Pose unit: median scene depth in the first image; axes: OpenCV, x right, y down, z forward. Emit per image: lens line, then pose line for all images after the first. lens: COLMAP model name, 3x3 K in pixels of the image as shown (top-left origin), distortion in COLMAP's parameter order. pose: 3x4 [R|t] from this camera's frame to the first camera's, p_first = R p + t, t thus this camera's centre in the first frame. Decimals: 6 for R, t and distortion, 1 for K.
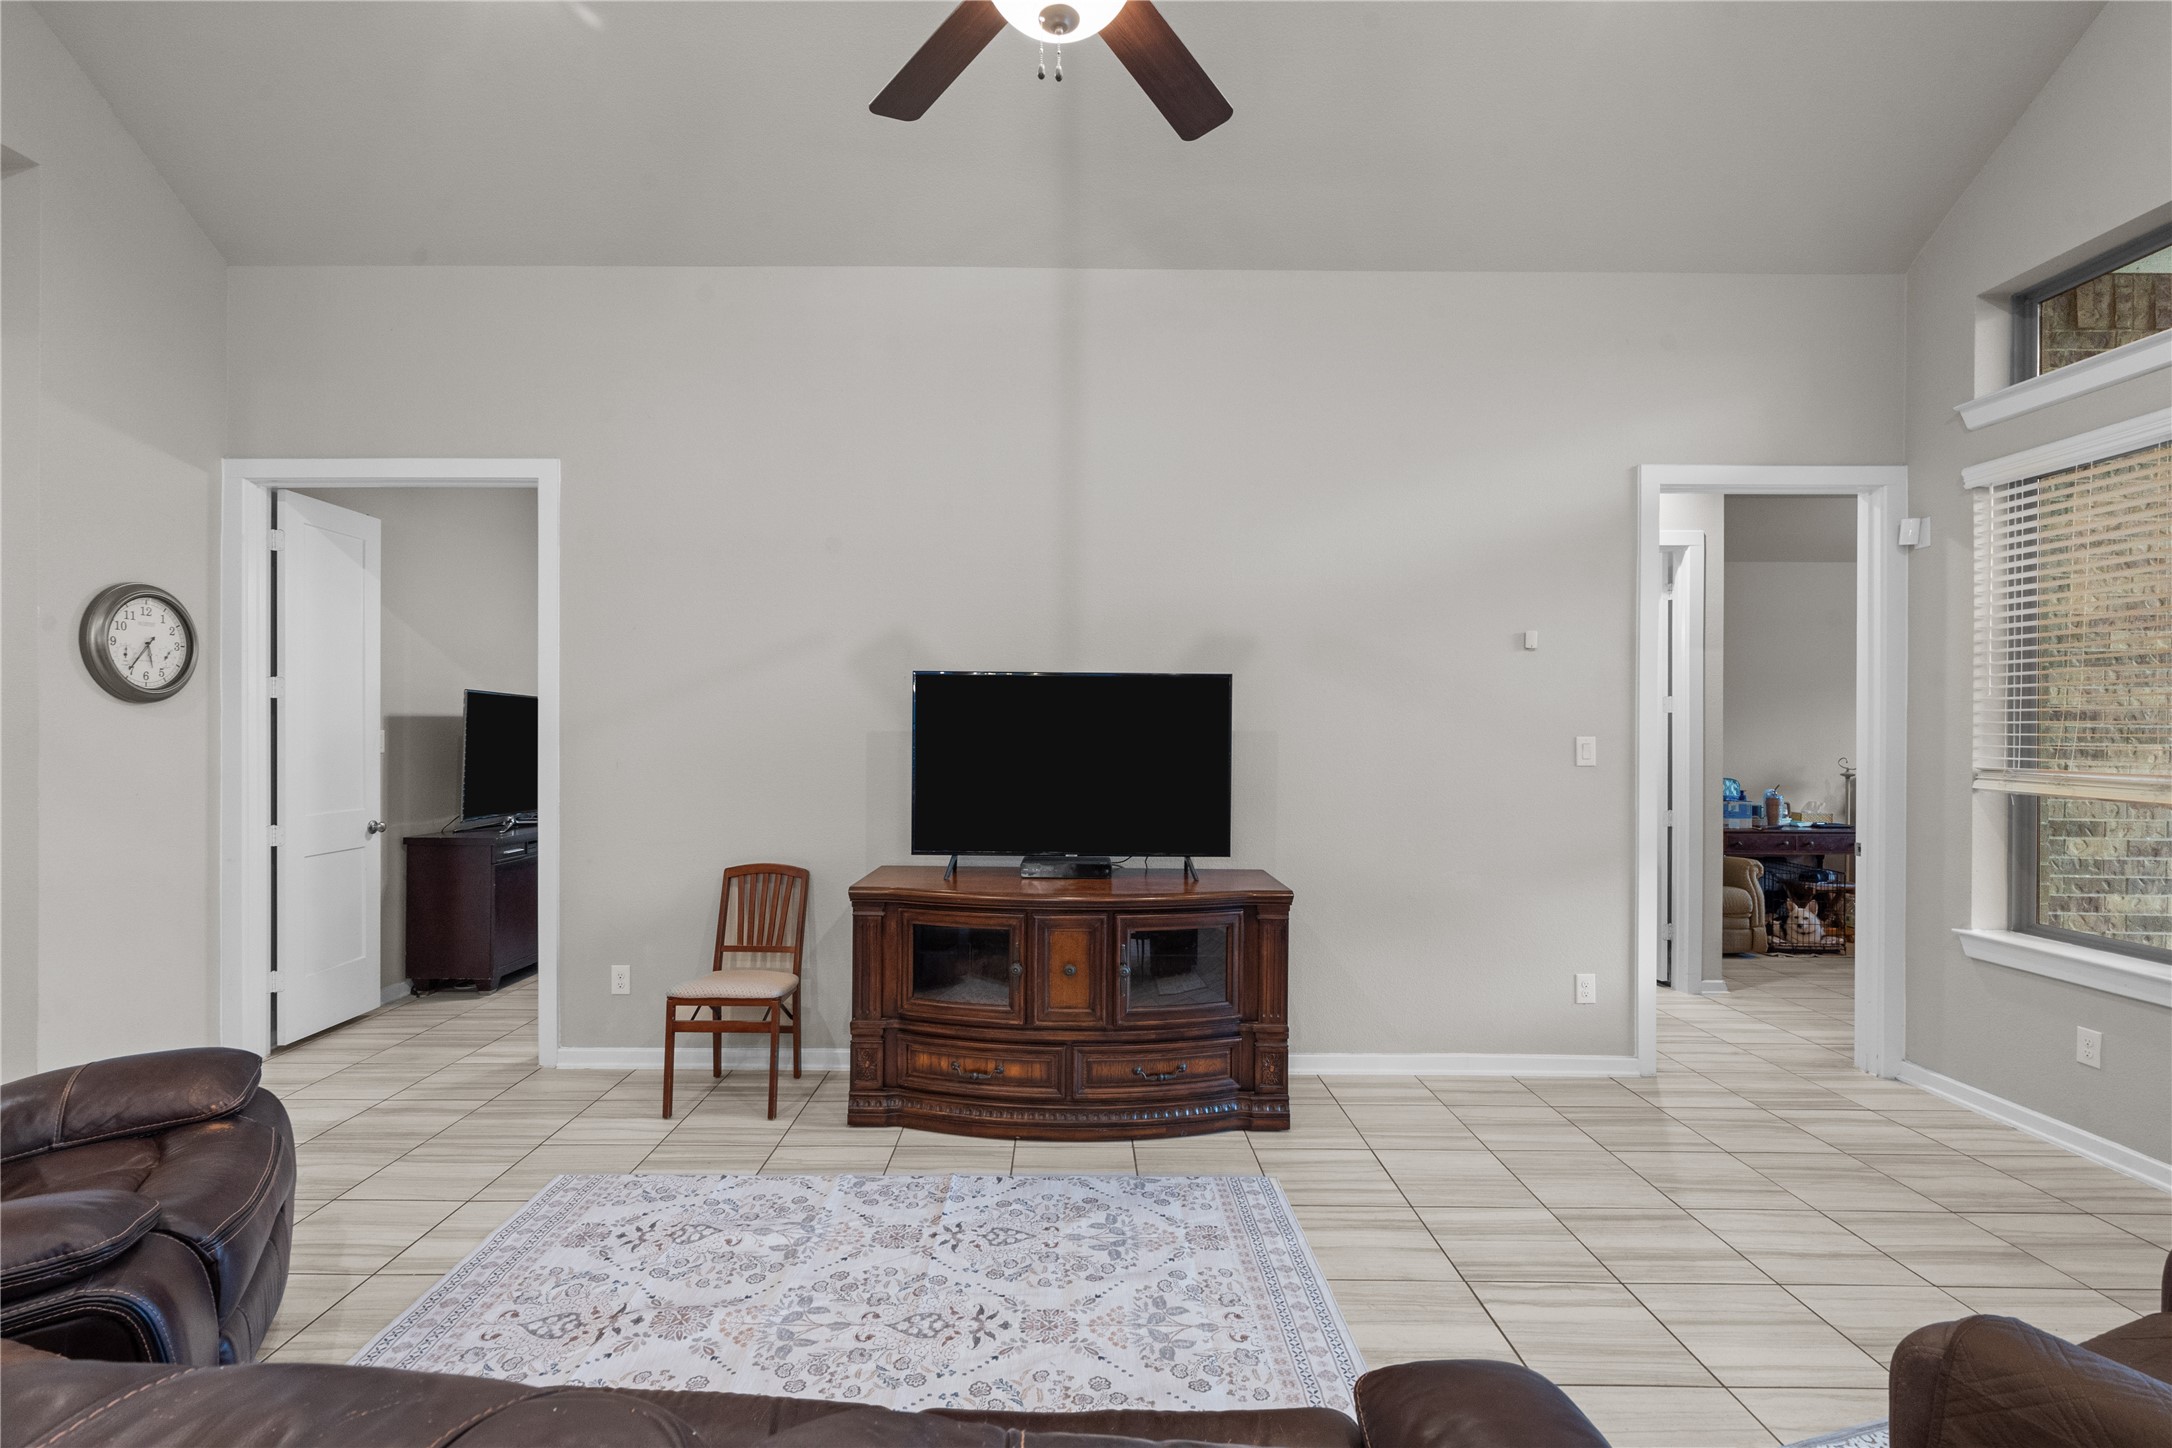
lens RADIAL K [[996.6, 0, 1068.5], [0, 996.6, 731.7], [0, 0, 1]] dist [-0.004682, 0.004355]
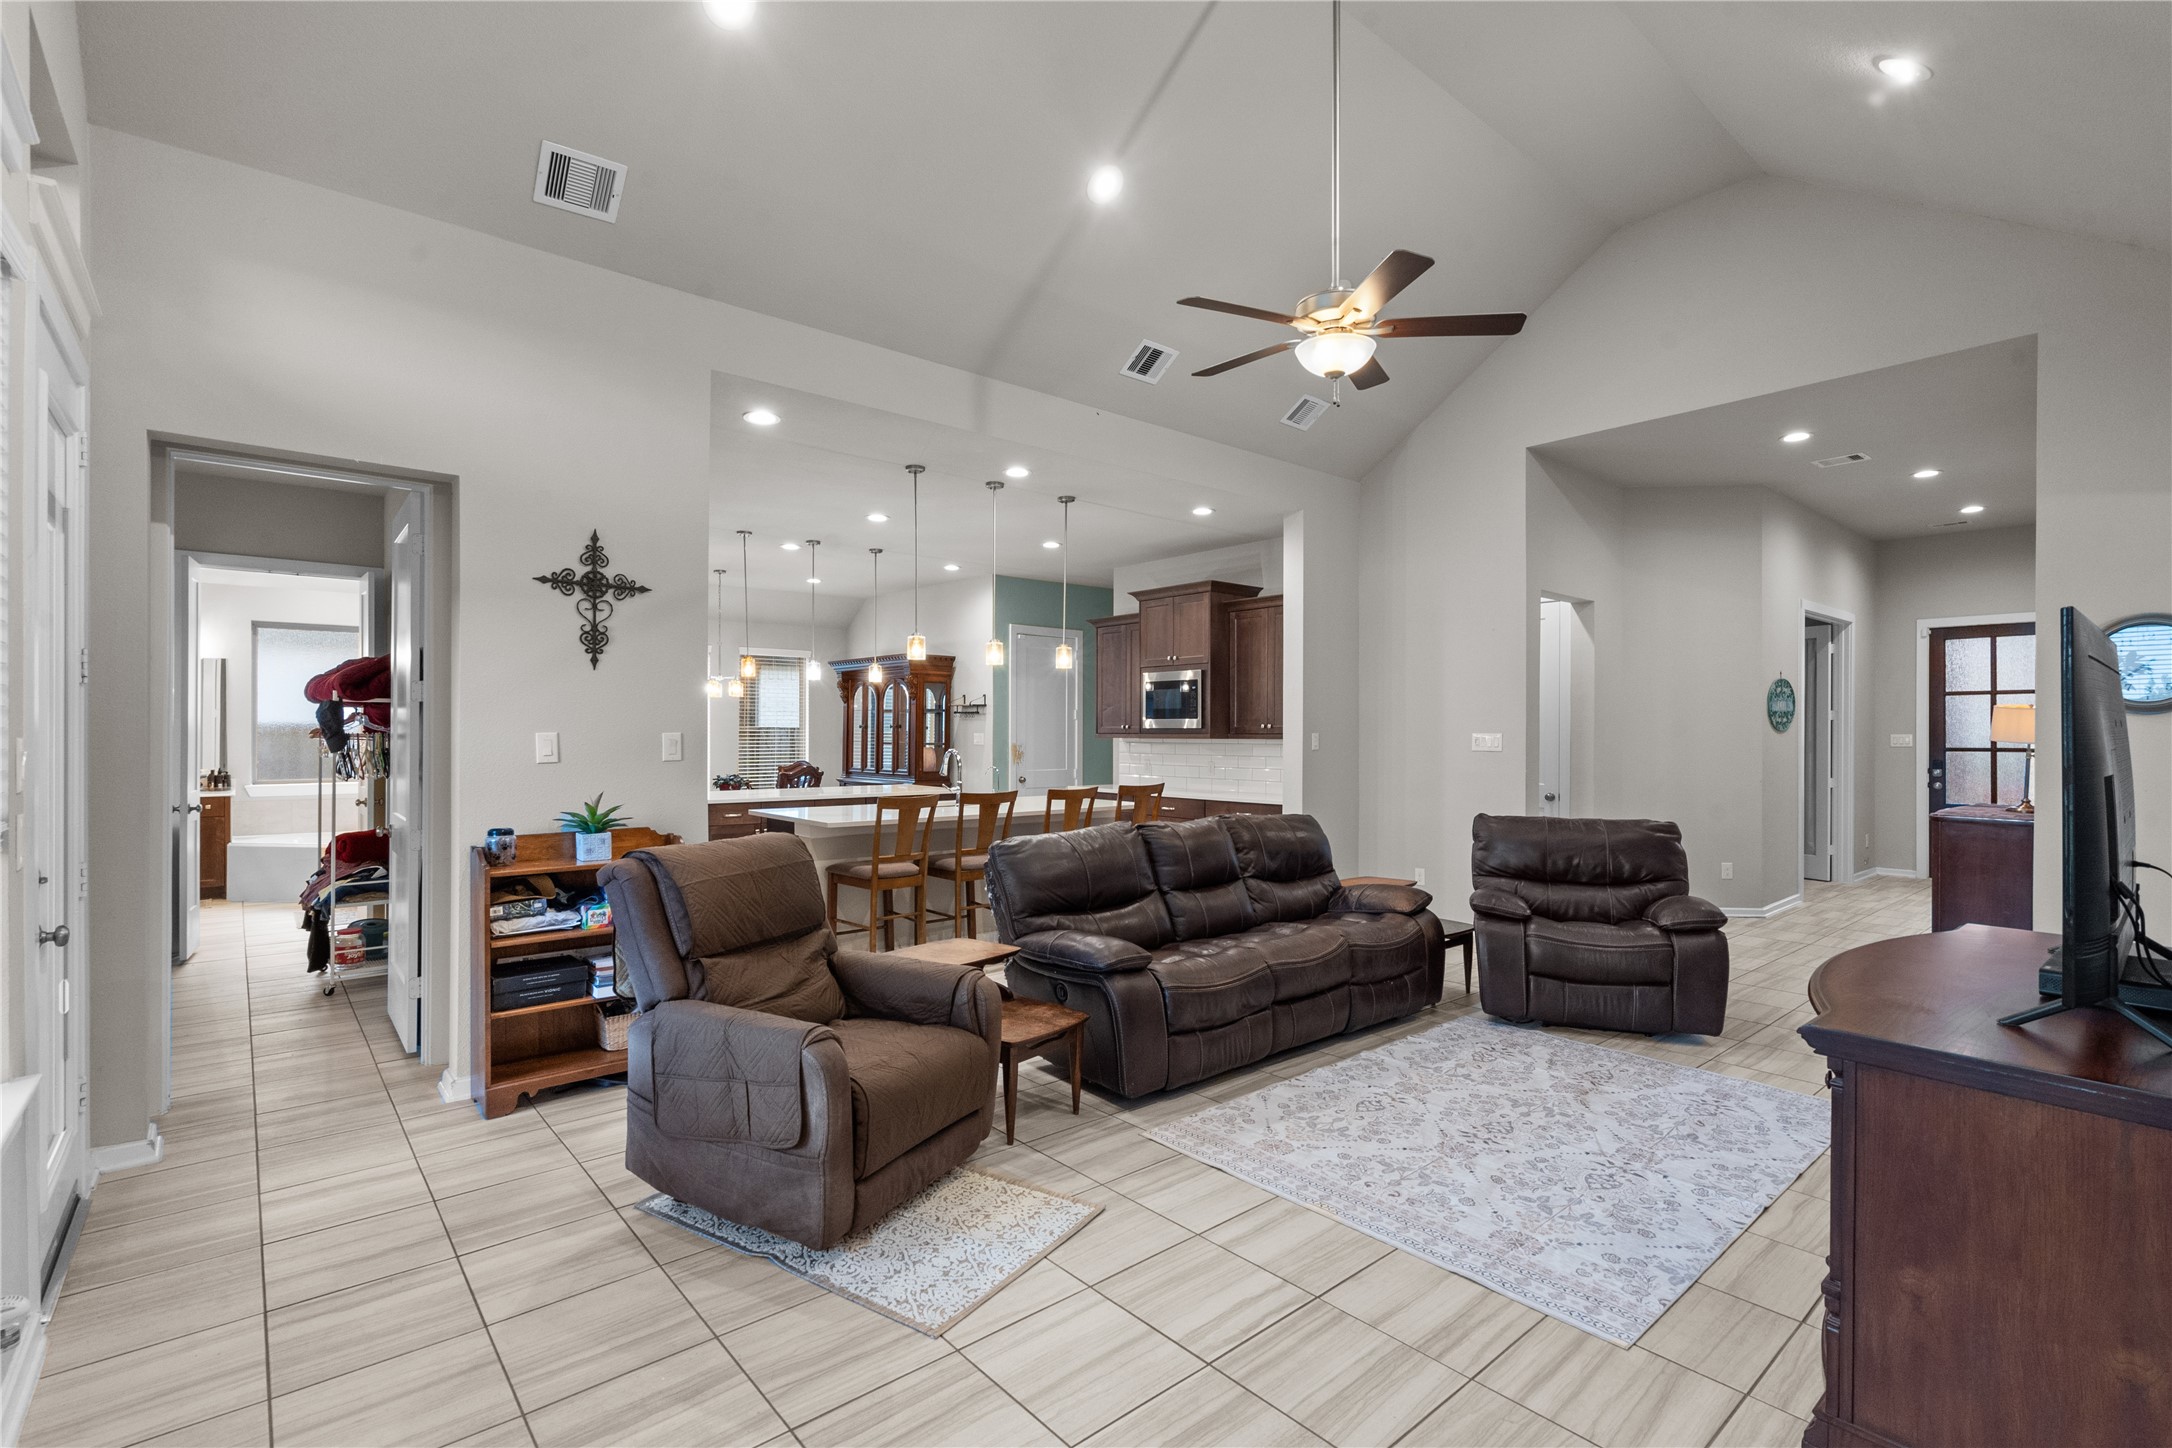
lens RADIAL K [[996.6, 0, 1068.1], [0, 996.6, 728.3], [0, 0, 1]] dist [-0.004682, 0.004355]
pose [[-0.762934, -0.008197, -0.646424, 0.826244], [-0.006599, 0.999966, -0.004892, 0.002488], [0.646442, 0.000533, -0.762963, 1.074338]]
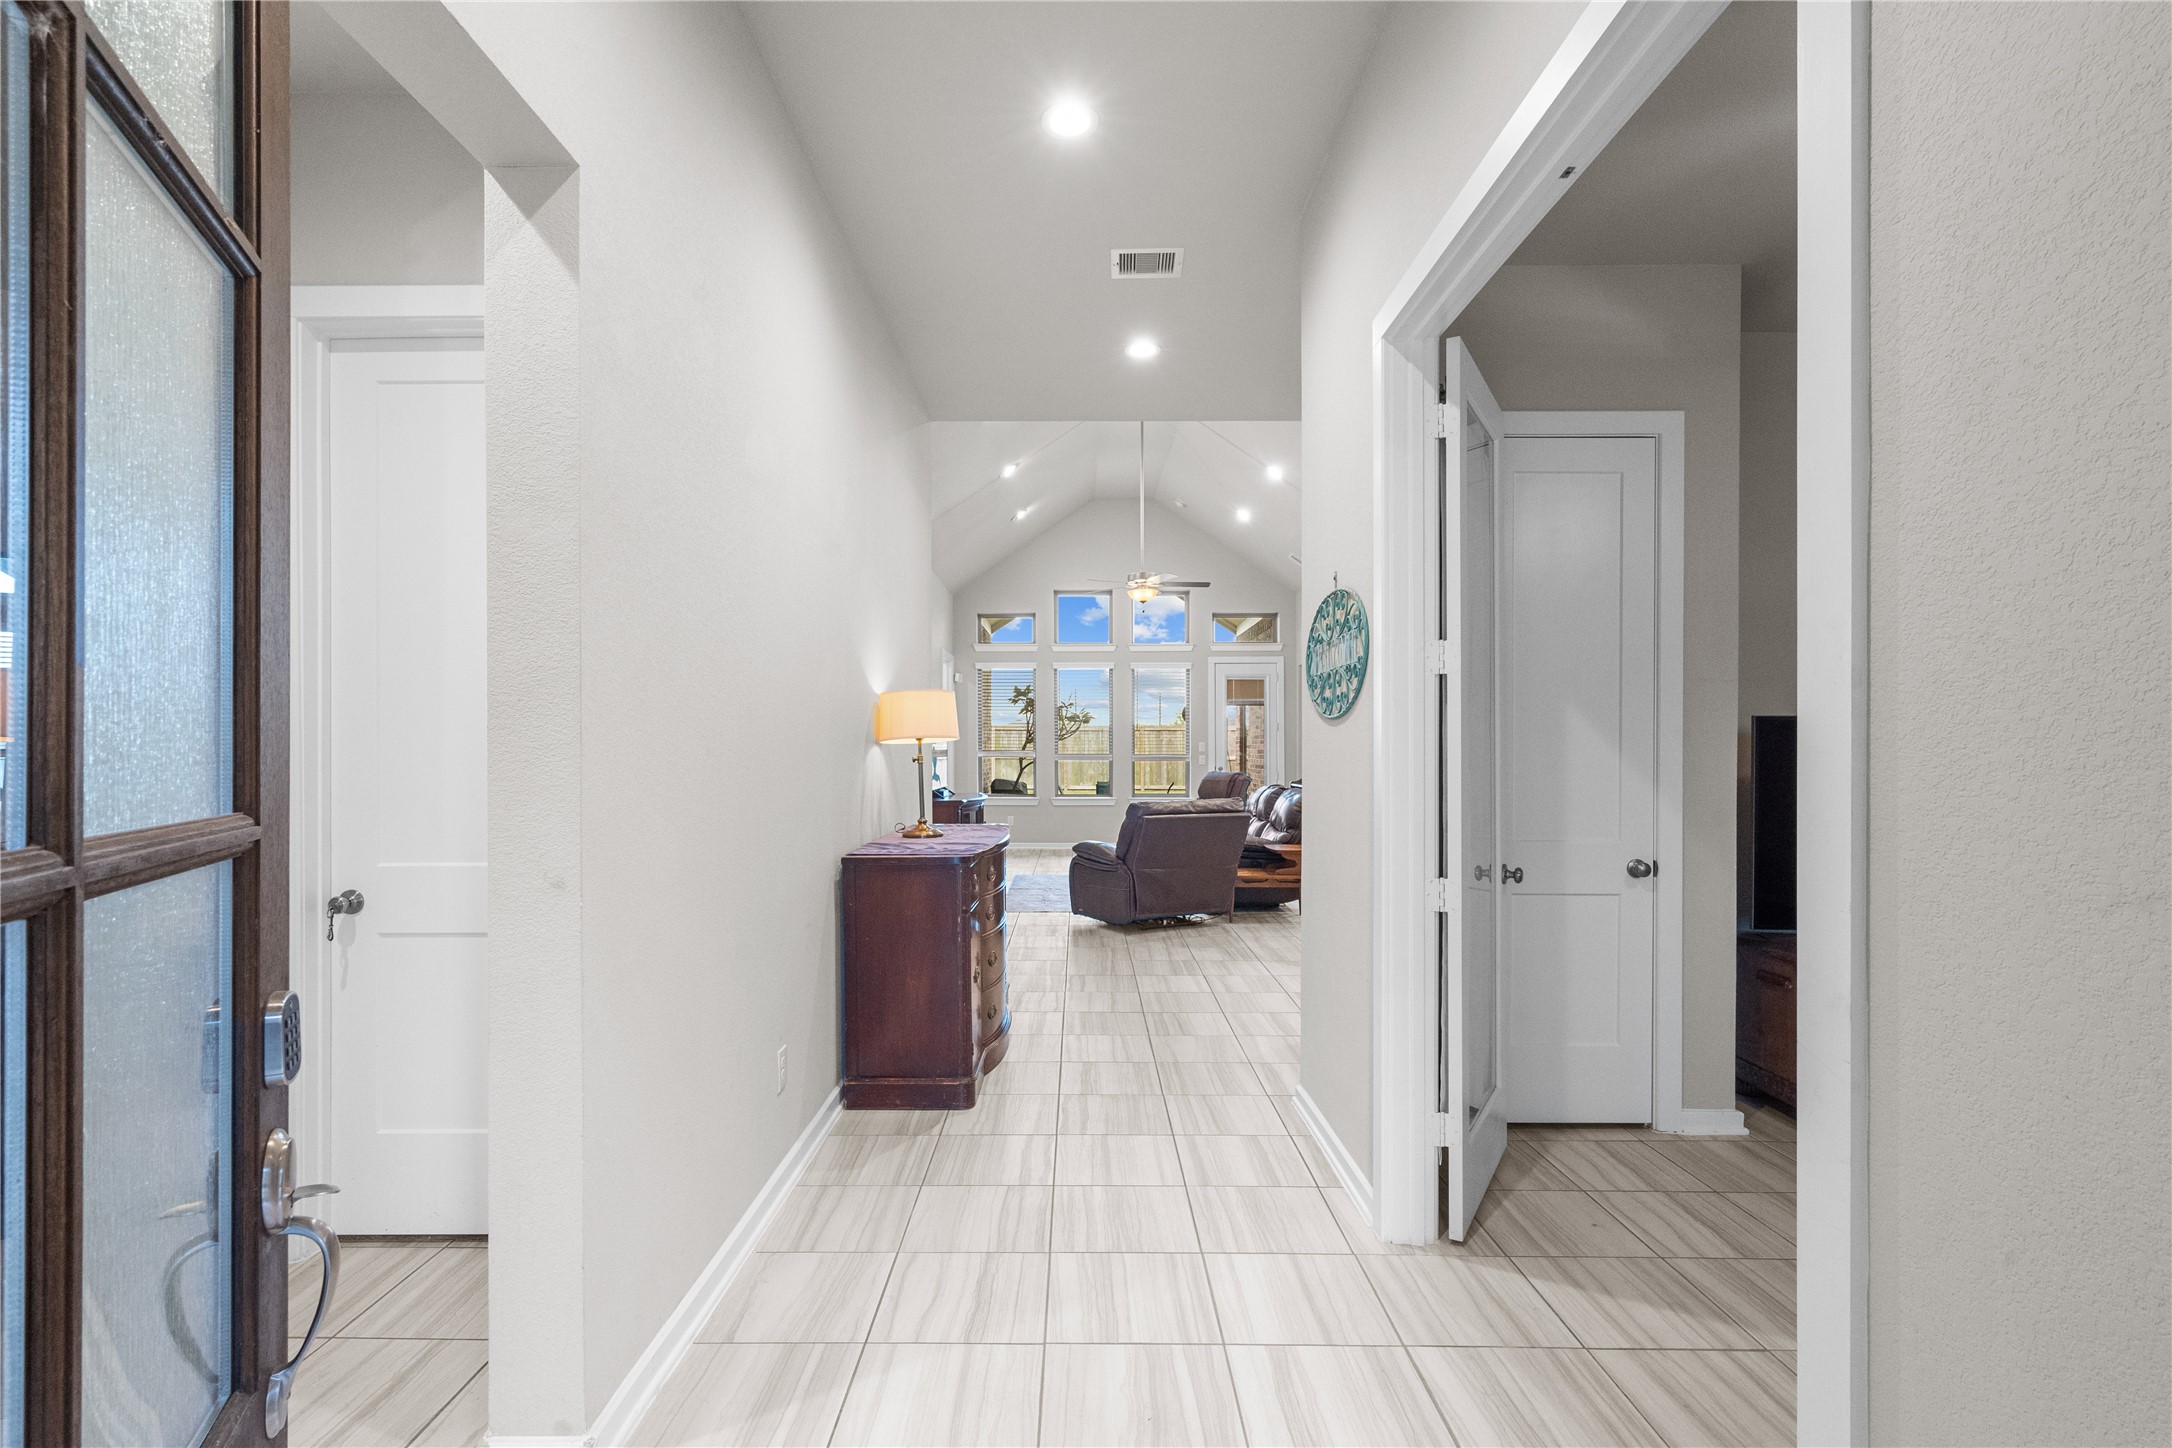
lens RADIAL K [[1002.3, 0, 1073.3], [0, 1002.3, 737.7], [0, 0, 1]] dist [-0.002038, -0.000183]
pose [[0.003079, 0.000558, 0.999995, -2.588569], [-0.001634, 0.999999, -0.000553, -0.004360], [-0.999994, -0.001633, 0.003080, 0.666006]]
